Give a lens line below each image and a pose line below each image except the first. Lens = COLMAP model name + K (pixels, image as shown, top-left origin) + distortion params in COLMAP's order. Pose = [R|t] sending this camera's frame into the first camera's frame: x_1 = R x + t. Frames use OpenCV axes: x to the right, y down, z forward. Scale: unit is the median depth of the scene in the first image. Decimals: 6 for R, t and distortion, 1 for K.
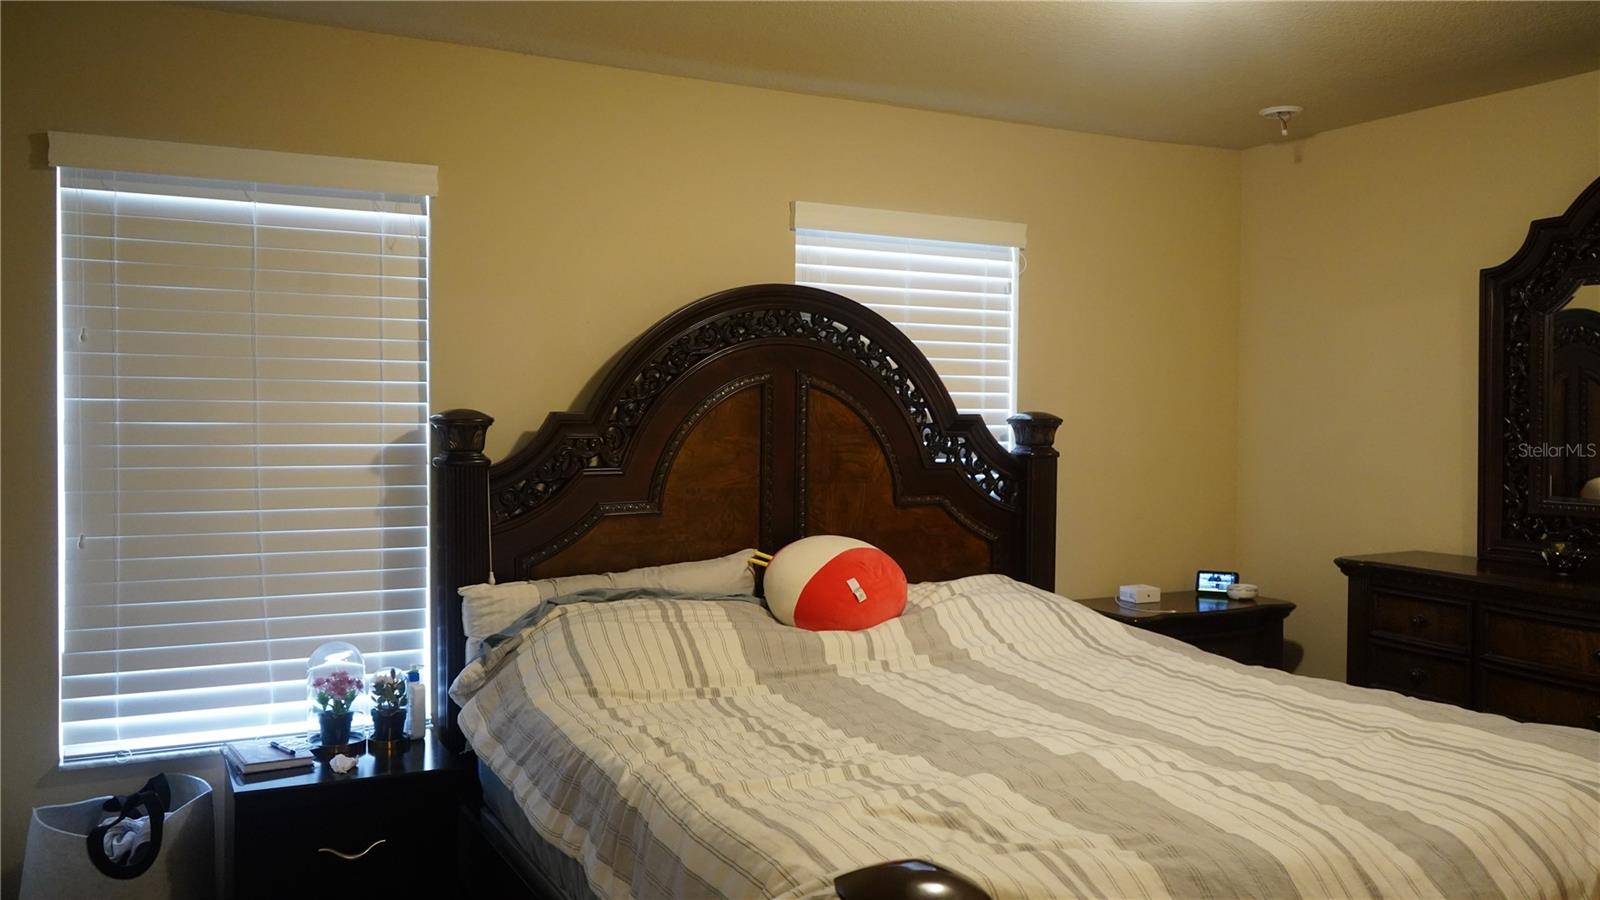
lens RADIAL K [[1287.2, 0, 800.0], [0, 1287.2, 450.0], [0, 0, 1]] dist [-0.000158, 0.003899]
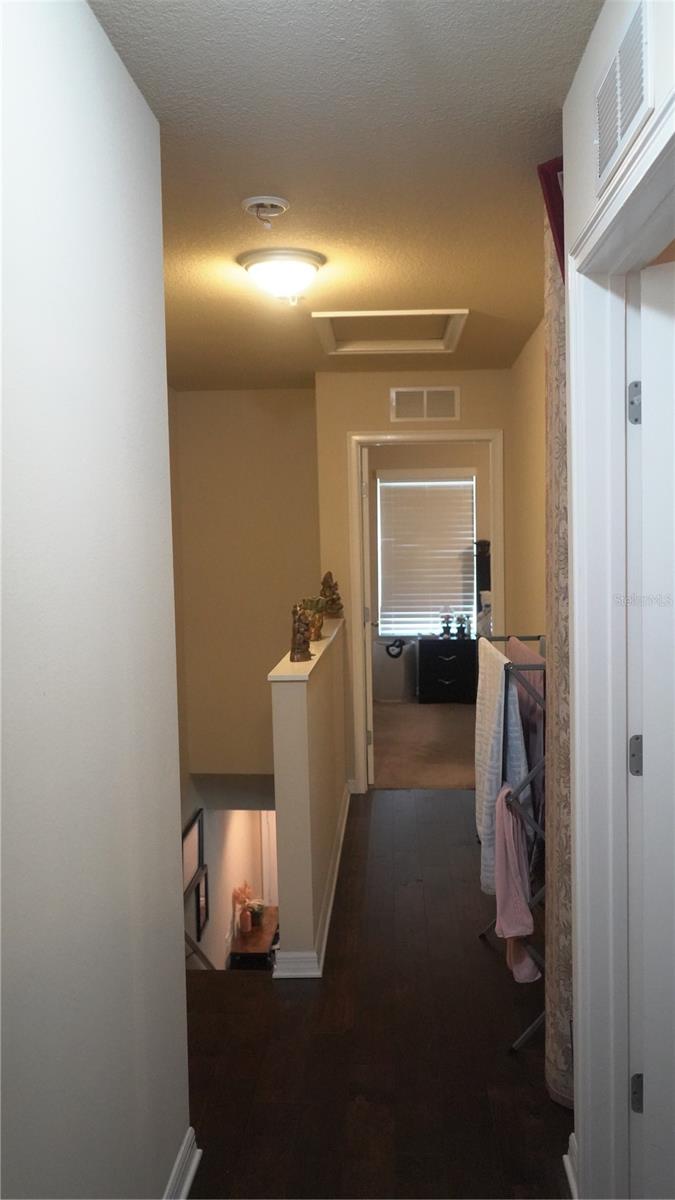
lens RADIAL K [[1025.8, 0, 337.5], [0, 1025.8, 600.0], [0, 0, 1]] dist [0.001652, 0.000027]
pose [[0.847496, 0.019139, -0.530456, 0.876833], [0.006329, 0.998914, 0.046152, -0.000954], [0.530763, -0.042471, 0.846455, -1.541007]]
